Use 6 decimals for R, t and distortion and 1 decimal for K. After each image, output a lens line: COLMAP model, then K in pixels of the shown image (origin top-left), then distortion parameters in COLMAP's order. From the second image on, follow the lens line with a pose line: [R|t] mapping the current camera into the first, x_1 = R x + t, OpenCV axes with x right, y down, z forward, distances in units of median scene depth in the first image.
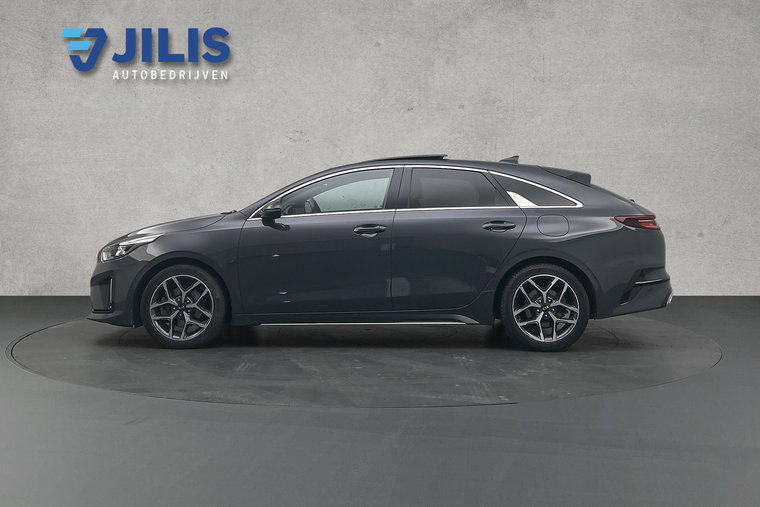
lens RADIAL K [[596.2, 0, 379.9], [0, 596.2, 253.9], [0, 0, 1]] dist [0.005453, -0.004618]
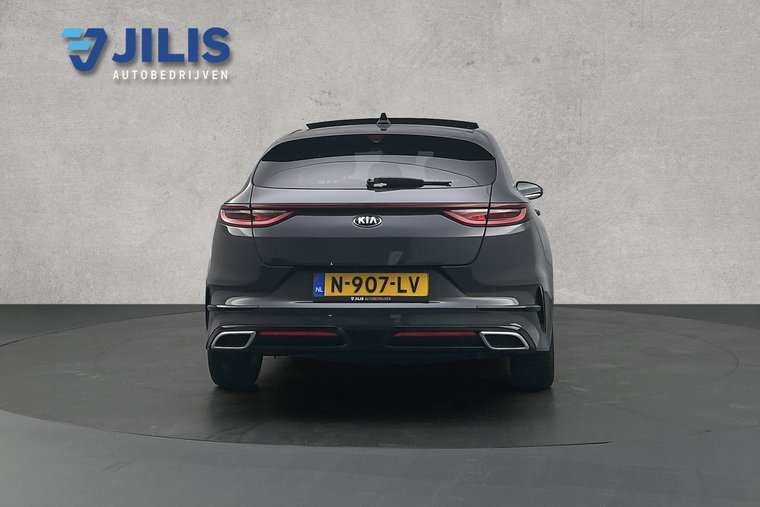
lens RADIAL K [[596.2, 0, 380.1], [0, 596.2, 253.6], [0, 0, 1]] dist [0.005453, -0.004618]
pose [[1.000000, 0.000001, 0.000320, -0.066576], [-0.000001, 1.000000, -0.000791, 0.005187], [-0.000320, 0.000791, 1.000000, 0.224874]]
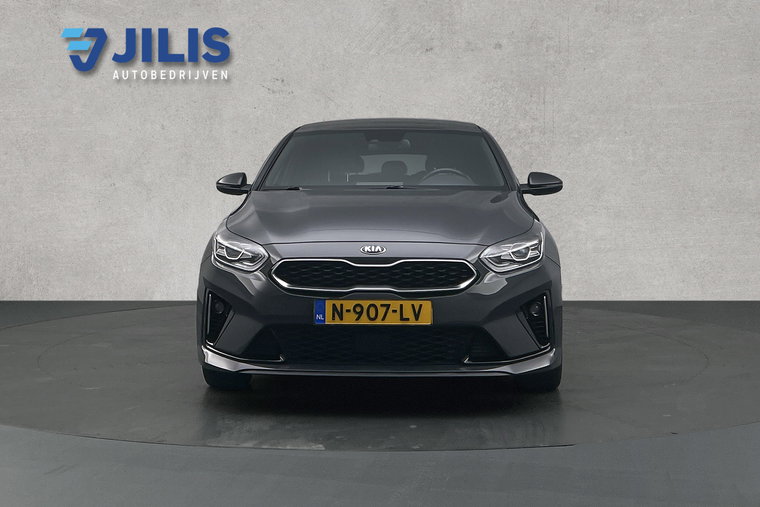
lens RADIAL K [[596.2, 0, 380.0], [0, 596.2, 253.5], [0, 0, 1]] dist [0.005453, -0.004618]
pose [[1.000000, -0.000047, -0.000055, -0.010545], [0.000047, 1.000000, -0.000931, 0.012140], [0.000055, 0.000931, 1.000000, 0.256488]]
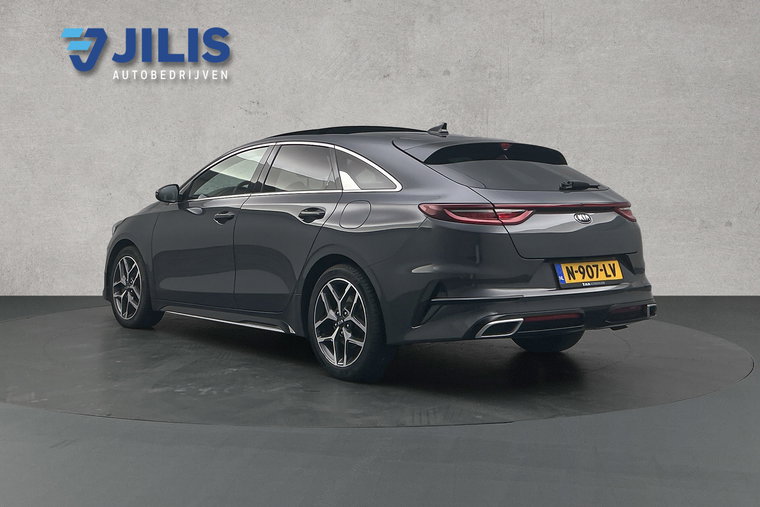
lens RADIAL K [[596.2, 0, 380.1], [0, 596.2, 253.5], [0, 0, 1]] dist [0.005453, -0.004618]
pose [[1.000000, 0.000061, 0.000069, 0.041599], [-0.000061, 1.000000, -0.000769, 0.010753], [-0.000069, 0.000769, 1.000000, 0.151061]]
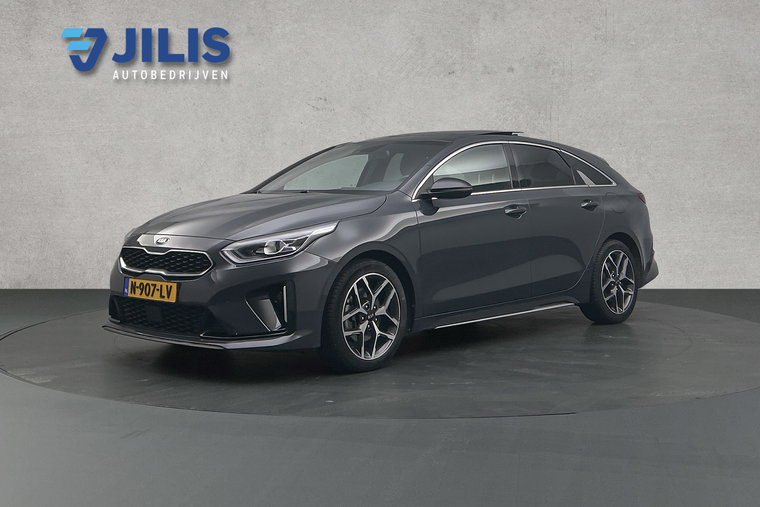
lens RADIAL K [[596.2, 0, 380.1], [0, 596.2, 253.3], [0, 0, 1]] dist [0.005453, -0.004618]
pose [[1.000000, -0.000035, 0.000396, -0.052953], [0.000035, 0.999999, -0.001053, 0.019705], [-0.000396, 0.001053, 0.999999, 0.136473]]
